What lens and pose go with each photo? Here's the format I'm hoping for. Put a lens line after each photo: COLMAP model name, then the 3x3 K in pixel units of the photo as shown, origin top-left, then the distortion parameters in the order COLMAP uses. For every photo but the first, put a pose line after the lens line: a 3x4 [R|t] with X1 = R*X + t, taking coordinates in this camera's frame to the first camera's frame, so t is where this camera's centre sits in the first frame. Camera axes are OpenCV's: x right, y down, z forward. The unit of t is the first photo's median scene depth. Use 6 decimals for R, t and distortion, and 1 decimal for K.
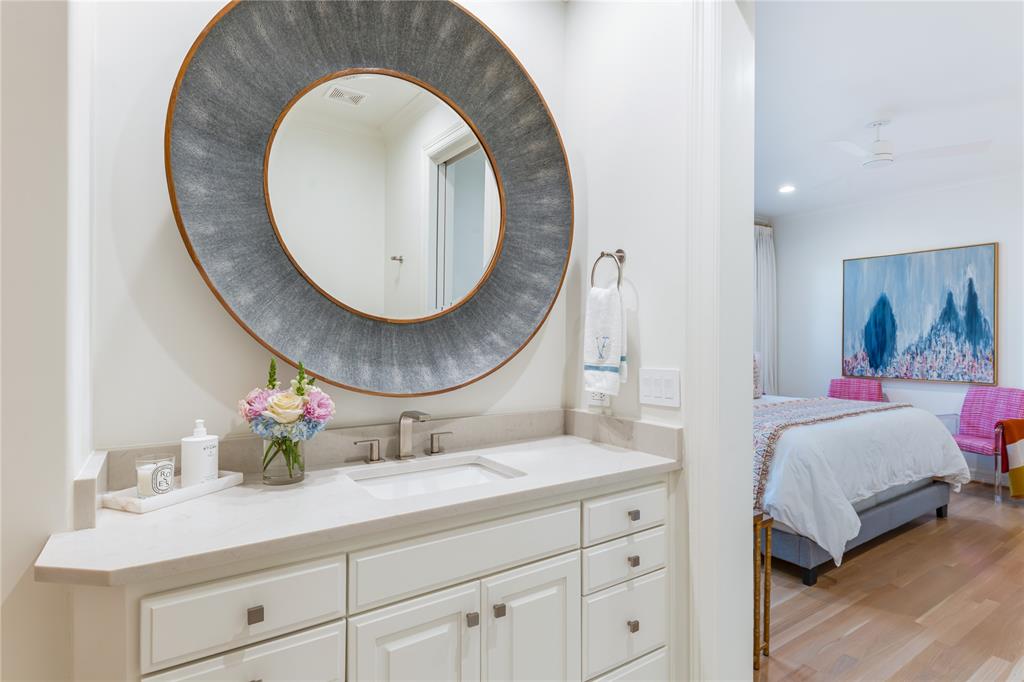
lens RADIAL K [[509.5, 0, 509.1], [0, 509.5, 341.3], [0, 0, 1]] dist [-0.019951, -0.000708]
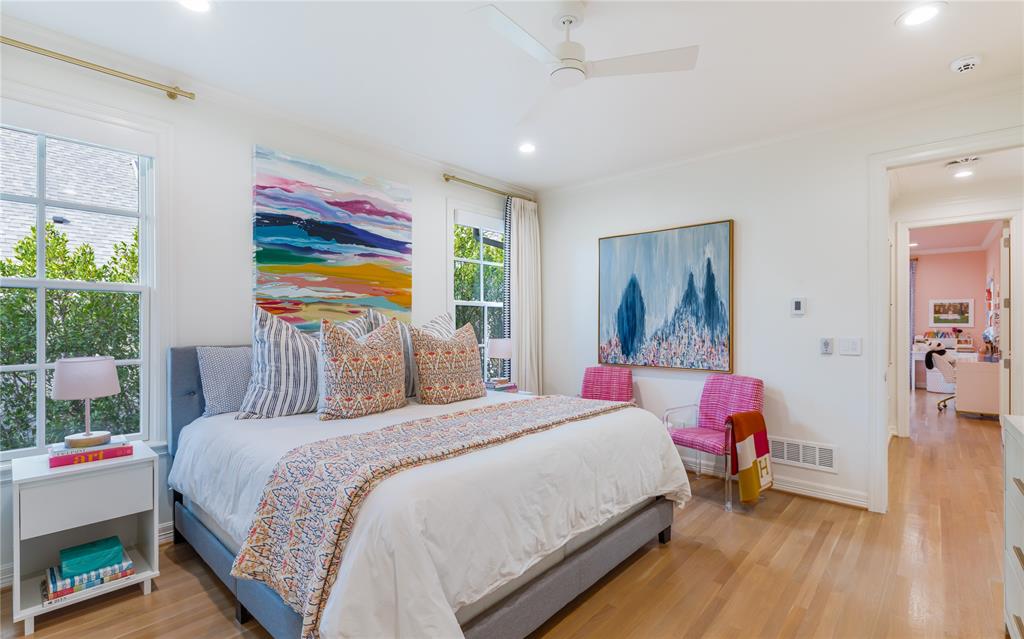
lens RADIAL K [[468.1, 0, 515.0], [0, 468.1, 325.1], [0, 0, 1]] dist [0.002860, -0.000297]
pose [[0.958803, -0.001612, 0.284067, 0.322091], [0.002415, 0.999994, -0.002478, -0.000093], [-0.284061, 0.003062, 0.958801, 0.261884]]
